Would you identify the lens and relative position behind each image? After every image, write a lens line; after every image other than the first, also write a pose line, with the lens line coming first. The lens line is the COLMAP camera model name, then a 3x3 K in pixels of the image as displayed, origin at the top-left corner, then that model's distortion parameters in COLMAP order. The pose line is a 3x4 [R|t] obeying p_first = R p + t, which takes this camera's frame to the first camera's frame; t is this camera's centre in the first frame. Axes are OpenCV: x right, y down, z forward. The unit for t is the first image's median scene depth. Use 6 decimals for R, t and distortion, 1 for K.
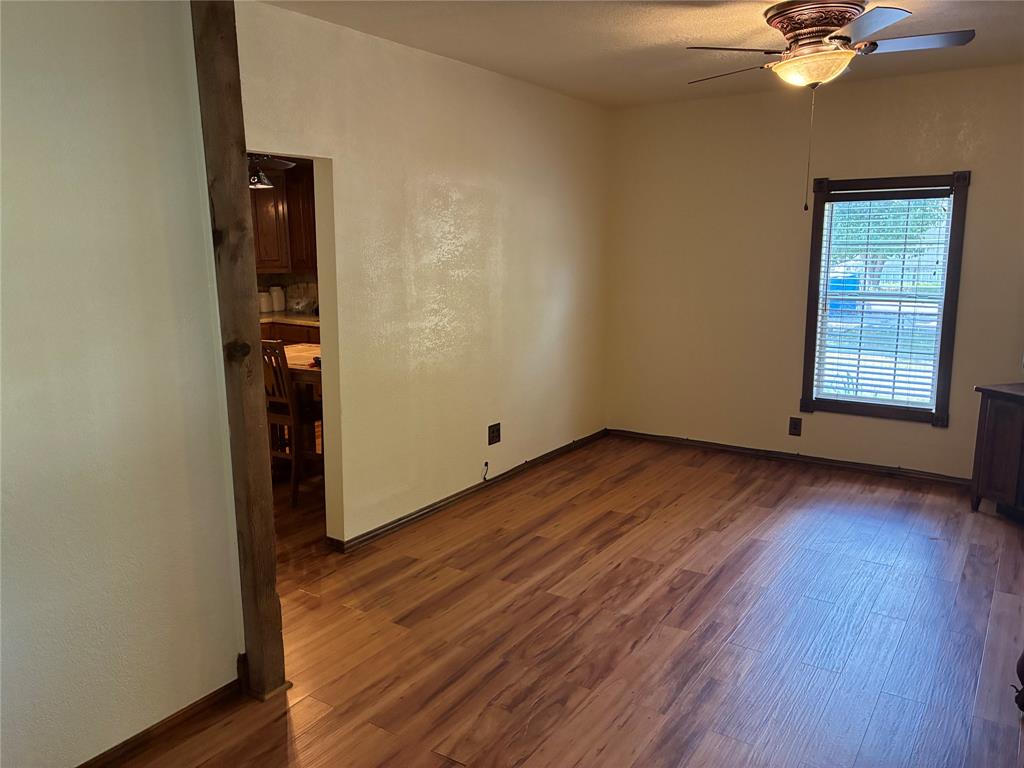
lens RADIAL K [[777.9, 0, 512.0], [0, 777.9, 386.8], [0, 0, 1]] dist [0.061303, -0.066506]
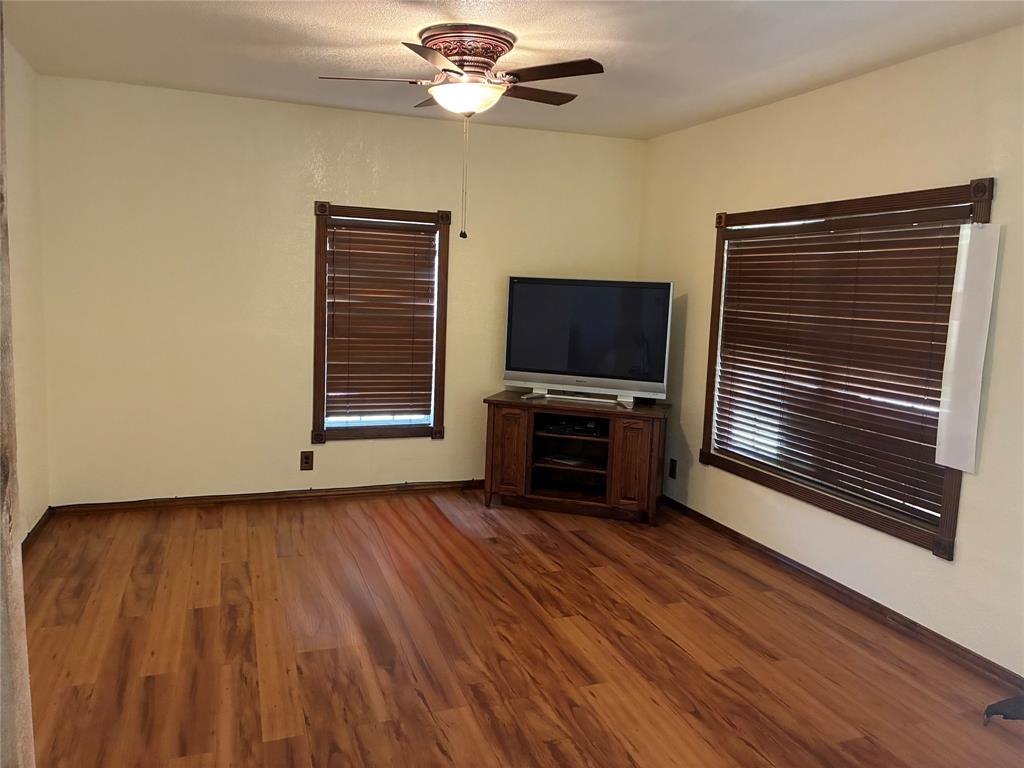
lens RADIAL K [[777.9, 0, 514.1], [0, 777.9, 375.1], [0, 0, 1]] dist [0.061303, -0.066506]
pose [[0.590573, -0.076039, 0.803394, -0.312769], [0.112258, 0.993612, 0.011522, -0.044955], [-0.799138, 0.083383, 0.595337, 0.299000]]
